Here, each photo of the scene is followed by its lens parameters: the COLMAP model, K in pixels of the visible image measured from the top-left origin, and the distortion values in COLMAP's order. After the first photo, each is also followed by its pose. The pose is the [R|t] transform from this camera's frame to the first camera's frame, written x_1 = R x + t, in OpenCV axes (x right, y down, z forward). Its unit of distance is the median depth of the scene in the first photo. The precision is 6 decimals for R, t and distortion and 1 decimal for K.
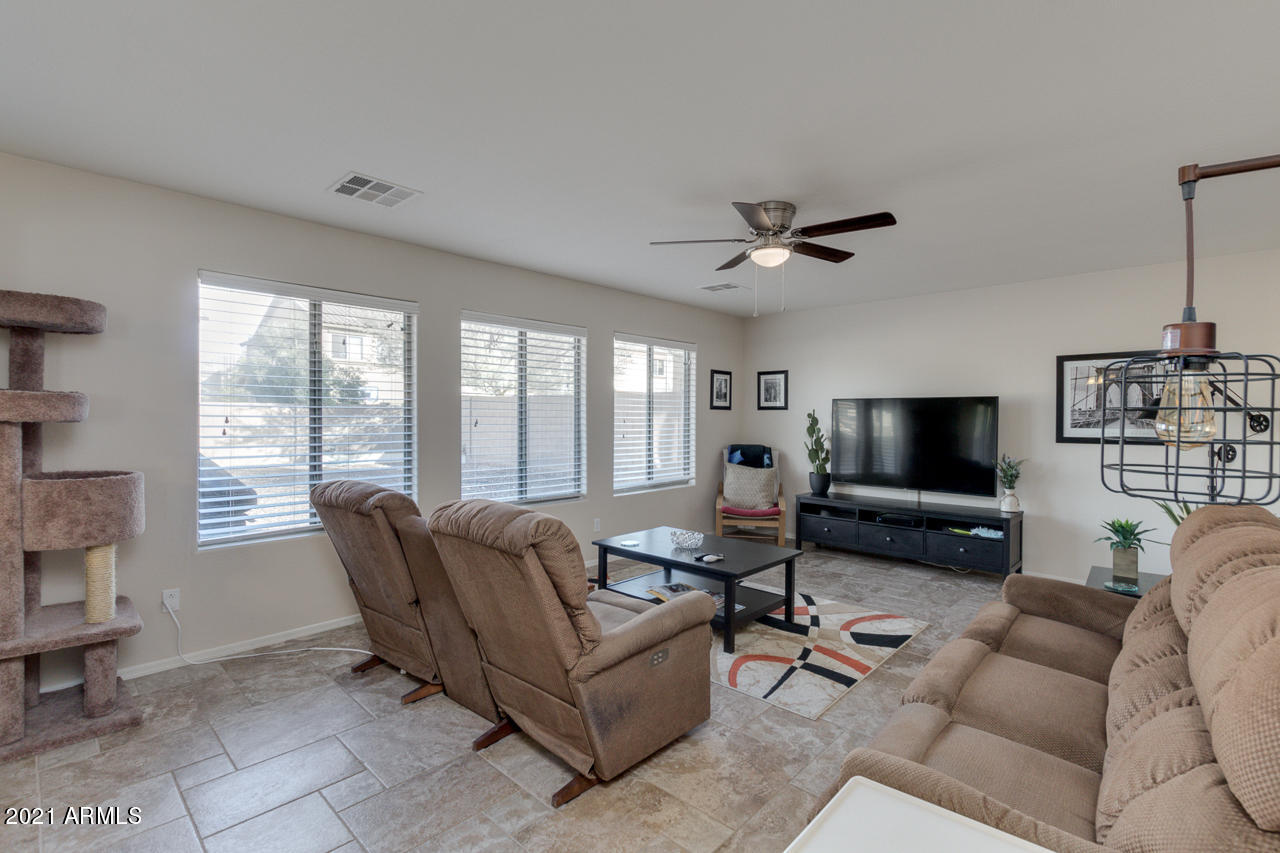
lens RADIAL K [[590.8, 0, 637.0], [0, 590.8, 427.2], [0, 0, 1]] dist [0.002810, 0.000398]
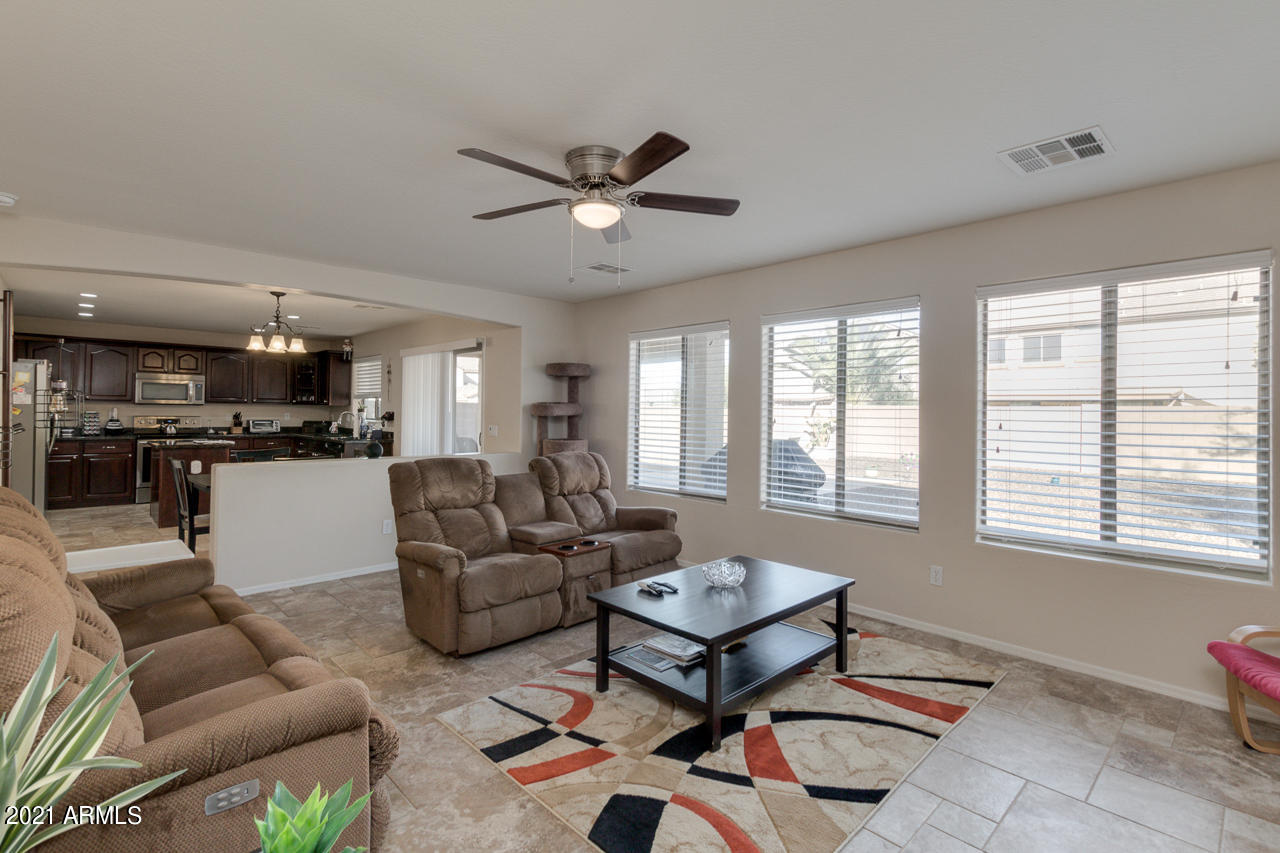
lens RADIAL K [[590.8, 0, 639.9], [0, 590.8, 413.4], [0, 0, 1]] dist [0.002810, 0.000398]
pose [[-0.053229, -0.005613, -0.998567, 0.945270], [-0.030870, 0.999516, -0.003973, -0.014766], [0.998105, 0.030614, -0.053376, 1.024757]]
